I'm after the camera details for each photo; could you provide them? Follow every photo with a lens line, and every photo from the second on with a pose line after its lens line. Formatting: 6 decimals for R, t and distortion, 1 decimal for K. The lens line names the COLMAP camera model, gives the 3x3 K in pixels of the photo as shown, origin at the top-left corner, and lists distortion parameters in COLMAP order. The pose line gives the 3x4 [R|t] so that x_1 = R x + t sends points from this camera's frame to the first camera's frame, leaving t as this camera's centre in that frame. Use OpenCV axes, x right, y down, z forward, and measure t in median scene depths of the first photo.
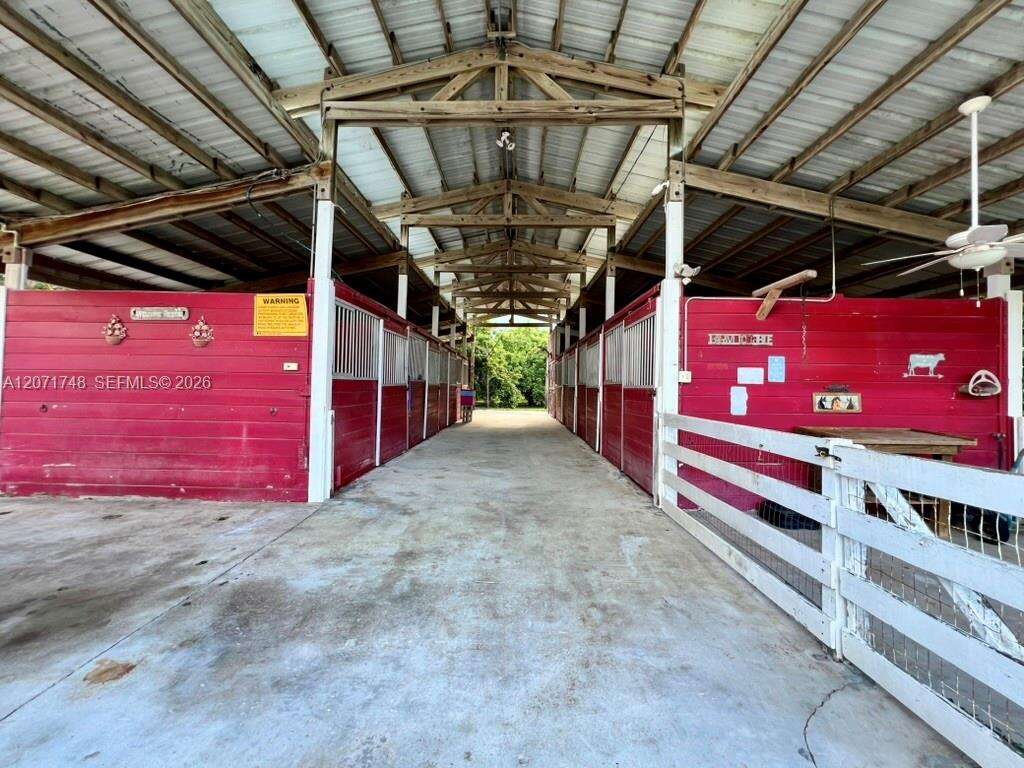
lens RADIAL K [[410.7, 0, 511.8], [0, 410.7, 378.6], [0, 0, 1]] dist [-0.006720, 0.001949]
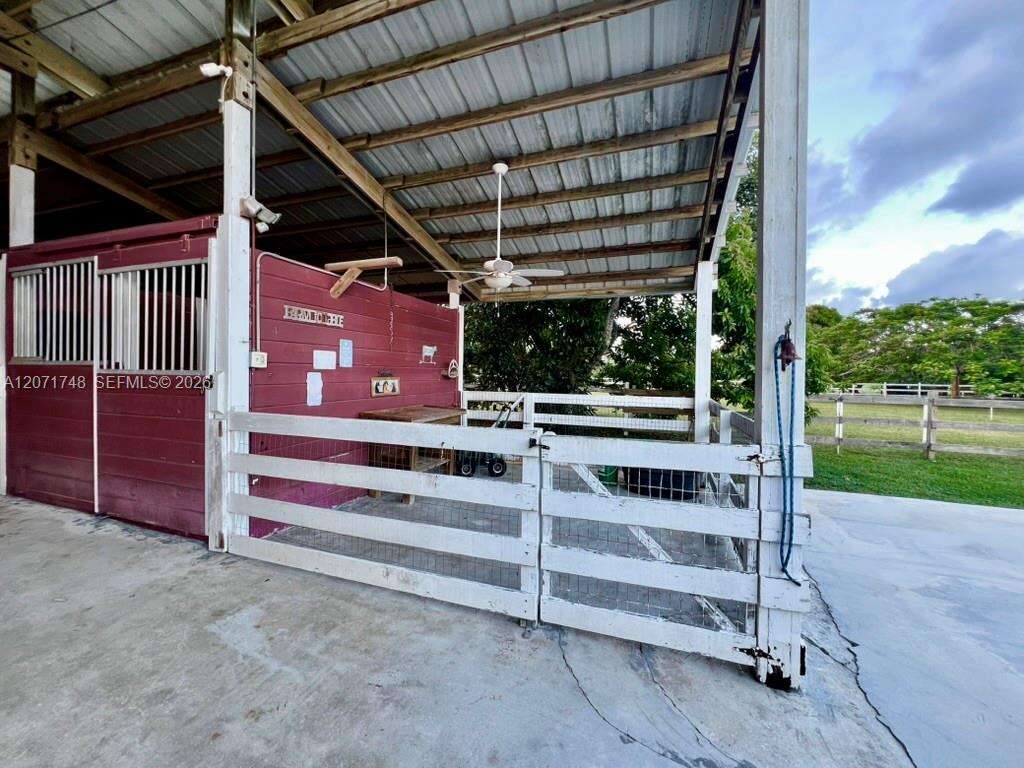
lens RADIAL K [[410.7, 0, 511.1], [0, 410.7, 379.5], [0, 0, 1]] dist [-0.006720, 0.001949]
pose [[0.327950, -0.025076, 0.944362, -0.117342], [-0.030513, 0.998845, 0.037119, -0.009930], [-0.944202, -0.040988, 0.326806, 0.334713]]
